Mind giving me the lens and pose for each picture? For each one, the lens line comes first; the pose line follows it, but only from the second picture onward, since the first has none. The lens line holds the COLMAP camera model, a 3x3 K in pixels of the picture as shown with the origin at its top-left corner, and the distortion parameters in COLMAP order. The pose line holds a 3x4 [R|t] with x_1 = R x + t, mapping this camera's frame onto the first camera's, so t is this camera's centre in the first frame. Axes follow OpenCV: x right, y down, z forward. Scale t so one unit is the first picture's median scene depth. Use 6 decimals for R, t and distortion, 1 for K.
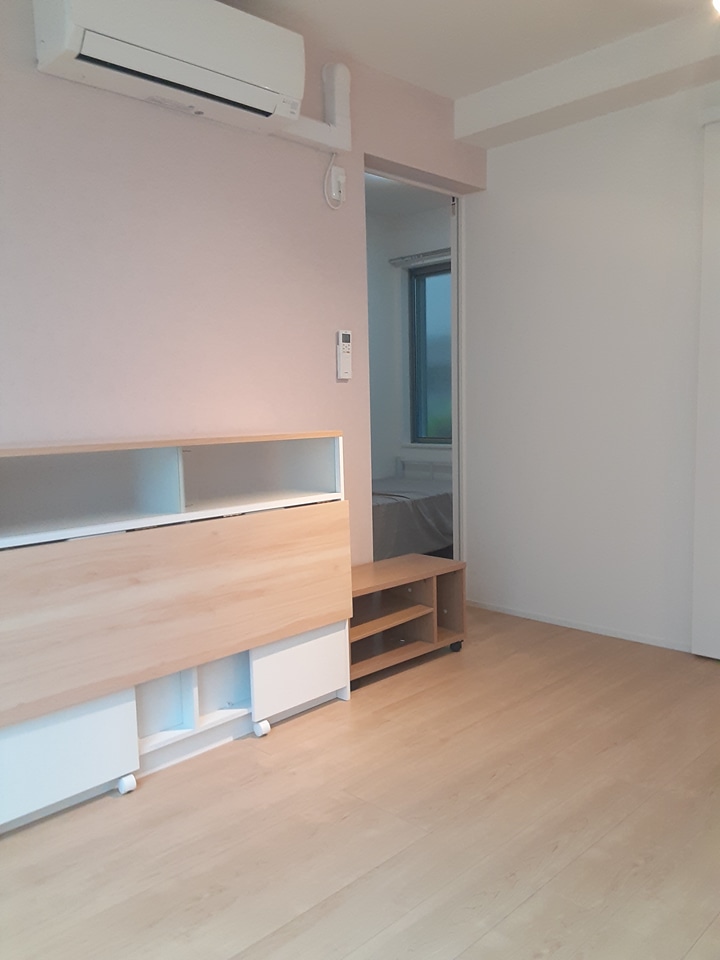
lens RADIAL K [[768.4, 0, 370.7], [0, 768.4, 486.9], [0, 0, 1]] dist [0.115800, -0.164857]
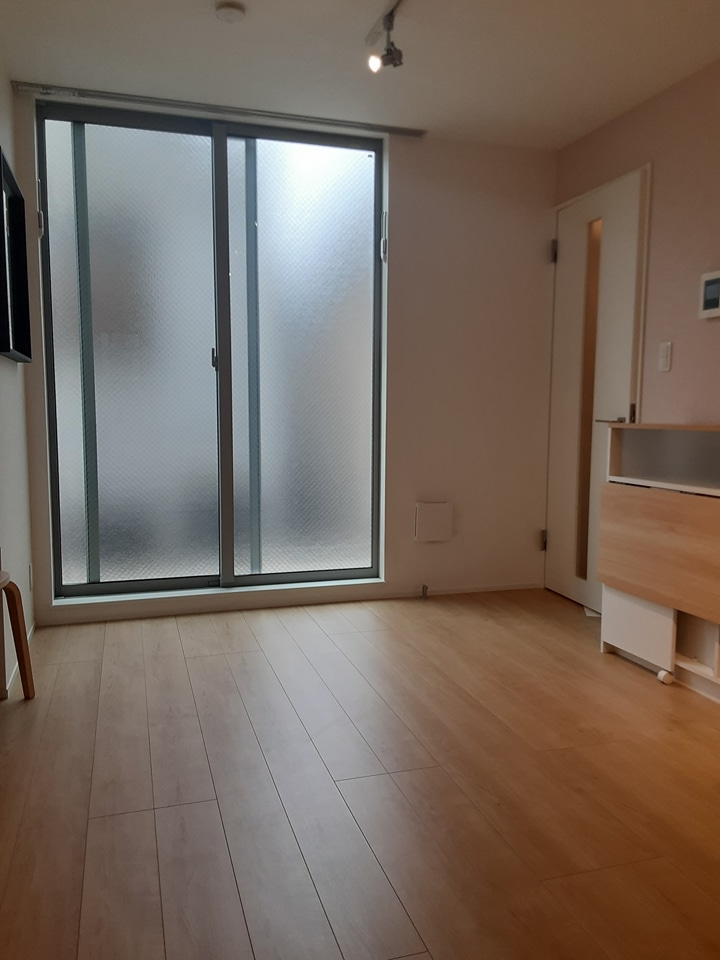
lens RADIAL K [[768.4, 0, 370.7], [0, 768.4, 486.9], [0, 0, 1]] dist [0.115800, -0.164857]
pose [[-0.465222, 0.112286, -0.878044, 2.145012], [-0.089854, 0.980808, 0.173036, -0.261448], [0.880622, 0.159396, -0.446204, 2.201989]]
